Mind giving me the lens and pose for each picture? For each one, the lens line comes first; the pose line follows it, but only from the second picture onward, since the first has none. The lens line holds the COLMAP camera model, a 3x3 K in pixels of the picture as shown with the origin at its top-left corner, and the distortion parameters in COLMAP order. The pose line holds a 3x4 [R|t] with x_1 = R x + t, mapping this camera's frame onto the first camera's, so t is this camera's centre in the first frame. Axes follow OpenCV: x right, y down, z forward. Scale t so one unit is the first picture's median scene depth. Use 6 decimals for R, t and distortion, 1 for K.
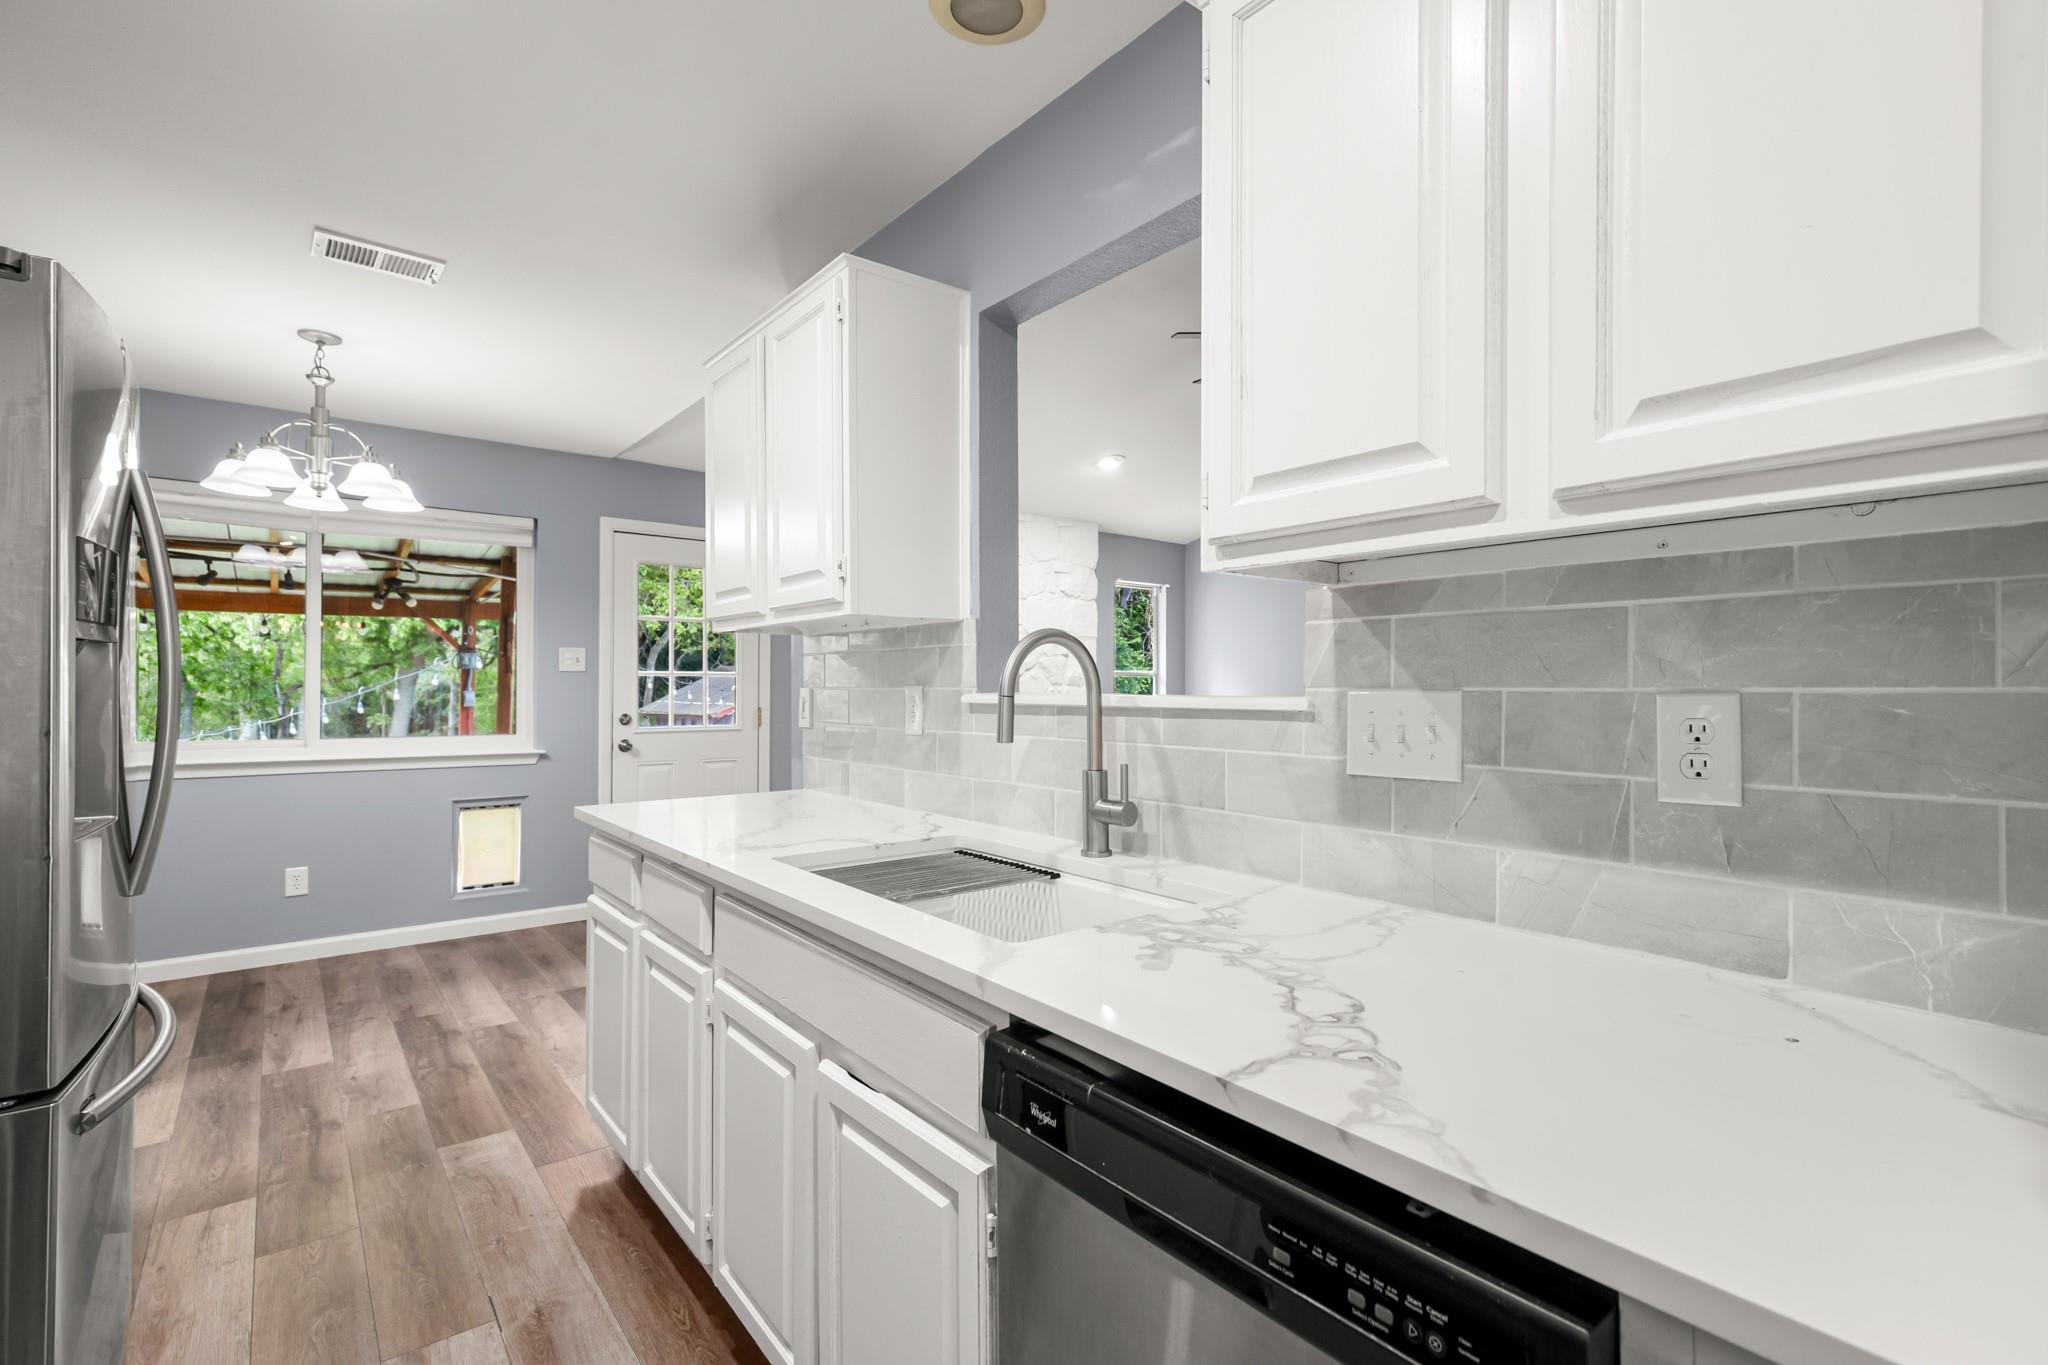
lens RADIAL K [[941.2, 0, 1043.4], [0, 941.2, 678.3], [0, 0, 1]] dist [0.005054, 0.000467]
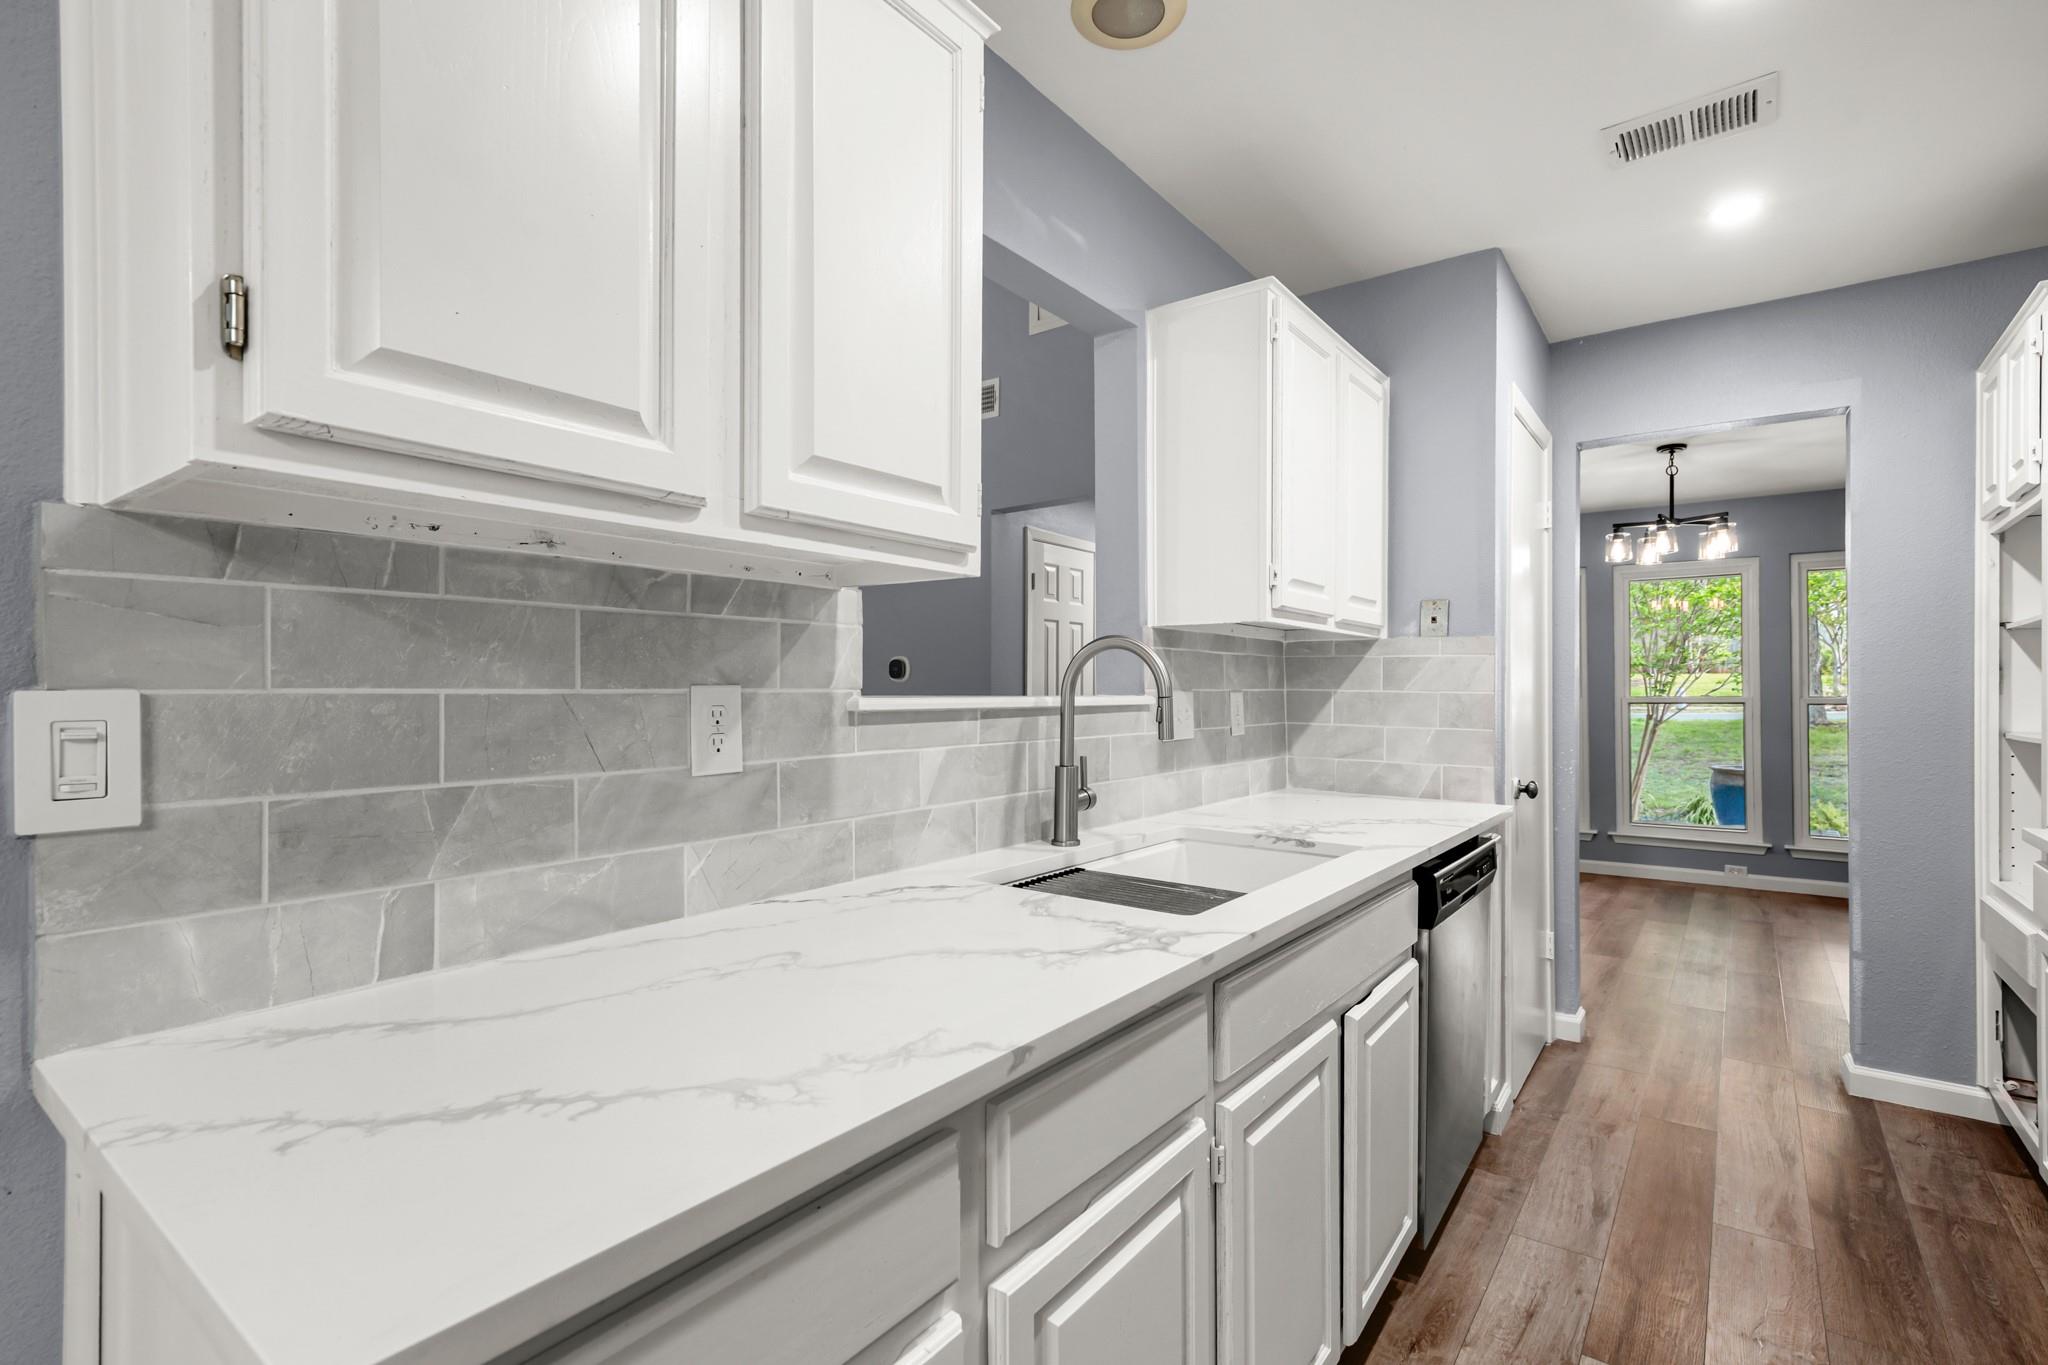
lens RADIAL K [[941.2, 0, 1045.9], [0, 941.2, 686.2], [0, 0, 1]] dist [0.005054, 0.000467]
pose [[-0.252873, 0.003156, 0.967494, -0.839829], [-0.009152, 0.999942, -0.005654, 0.011075], [-0.967456, -0.010284, -0.252830, 1.109842]]
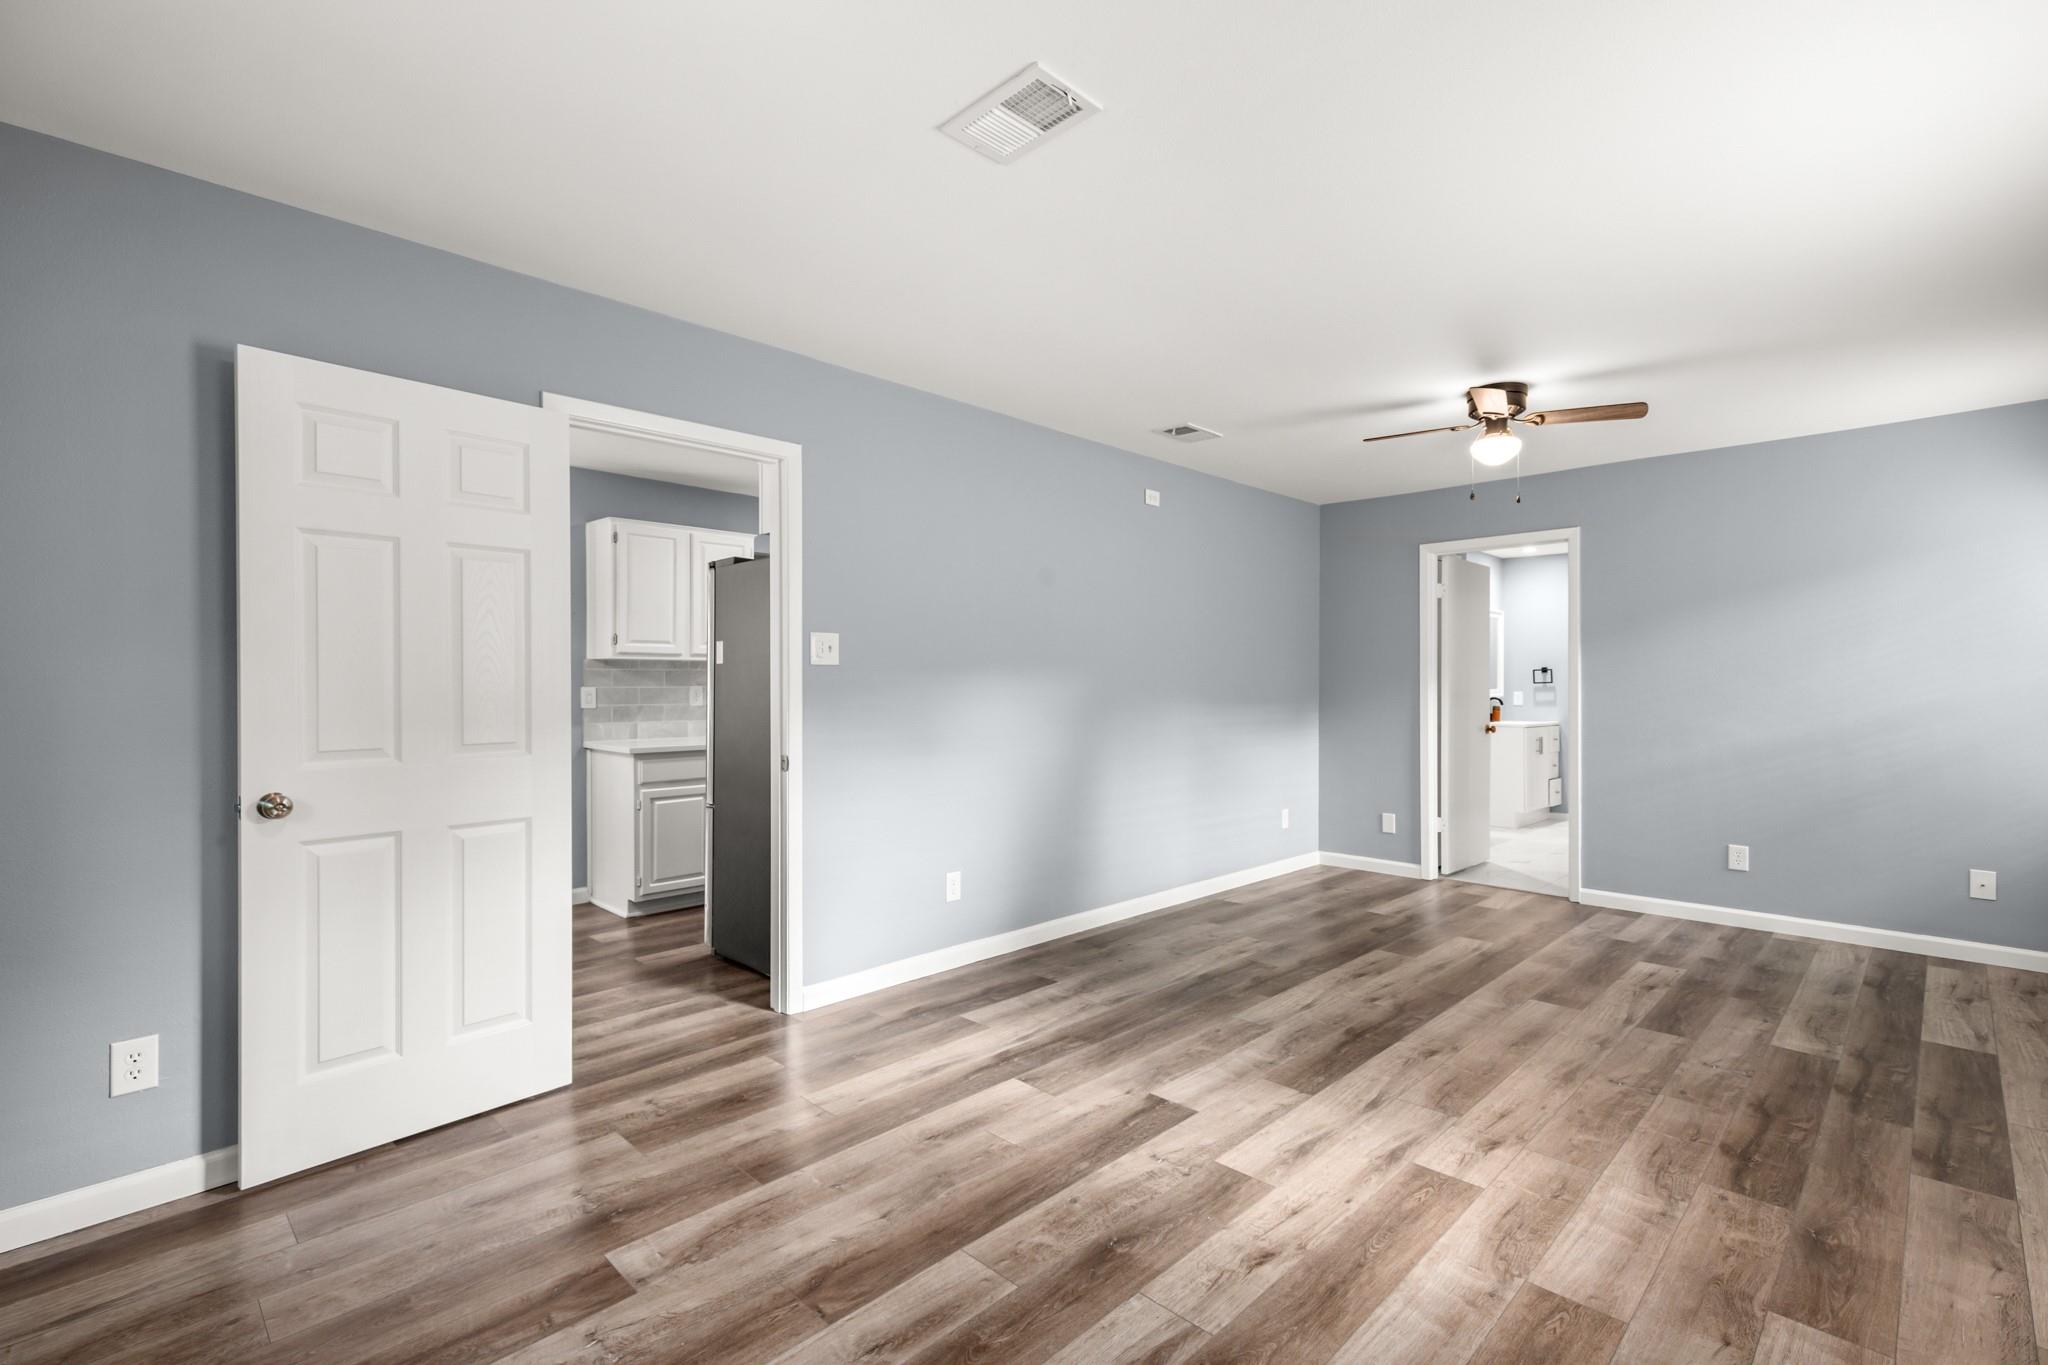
lens RADIAL K [[941.2, 0, 1023.6], [0, 941.2, 689.7], [0, 0, 1]] dist [0.005054, 0.000467]
pose [[-0.083413, -0.004152, 0.996506, -3.036074], [-0.015077, 0.999882, 0.002904, -0.003066], [-0.996401, -0.014782, -0.083466, 0.426515]]
